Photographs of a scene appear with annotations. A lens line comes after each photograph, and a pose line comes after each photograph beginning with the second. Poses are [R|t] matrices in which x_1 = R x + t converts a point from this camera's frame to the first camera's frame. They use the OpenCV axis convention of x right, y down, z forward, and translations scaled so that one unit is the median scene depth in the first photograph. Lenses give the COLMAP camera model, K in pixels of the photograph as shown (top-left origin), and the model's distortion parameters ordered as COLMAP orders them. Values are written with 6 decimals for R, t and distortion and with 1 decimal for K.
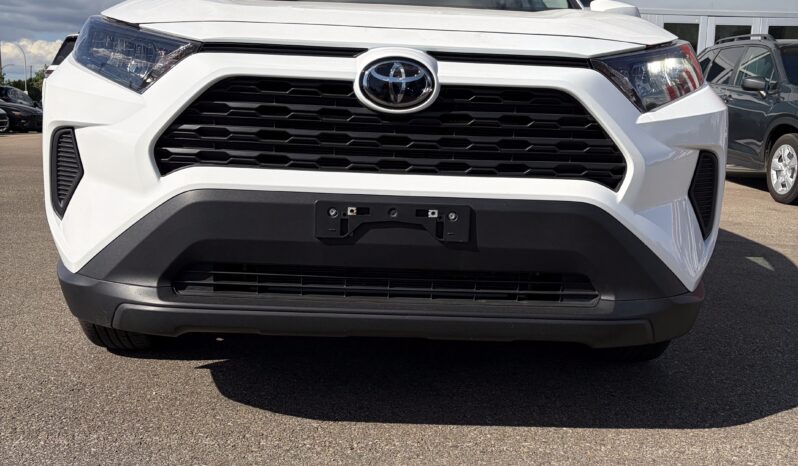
lens RADIAL K [[807.4, 0, 399.0], [0, 807.4, 233.0], [0, 0, 1]] dist [0.187214, -0.738084]
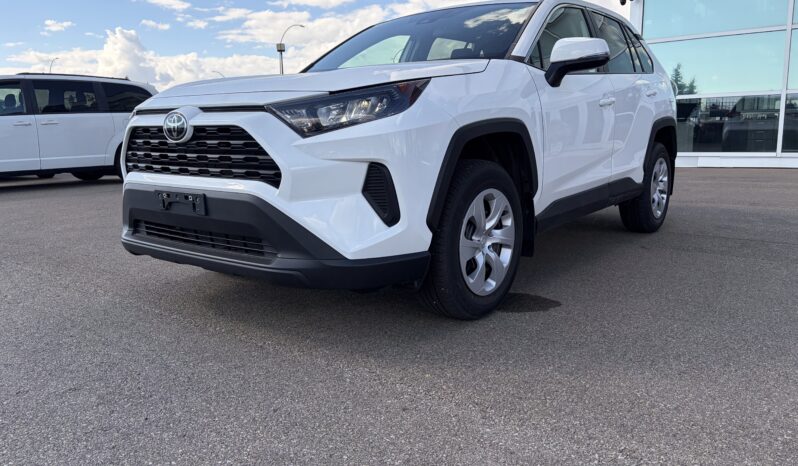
lens RADIAL K [[807.4, 0, 399.0], [0, 807.4, 233.0], [0, 0, 1]] dist [0.187214, -0.738084]
pose [[0.619450, 0.048349, -0.783546, 1.660502], [-0.101536, 0.994652, -0.018897, 0.039458], [0.778442, 0.091264, 0.621047, 0.233812]]
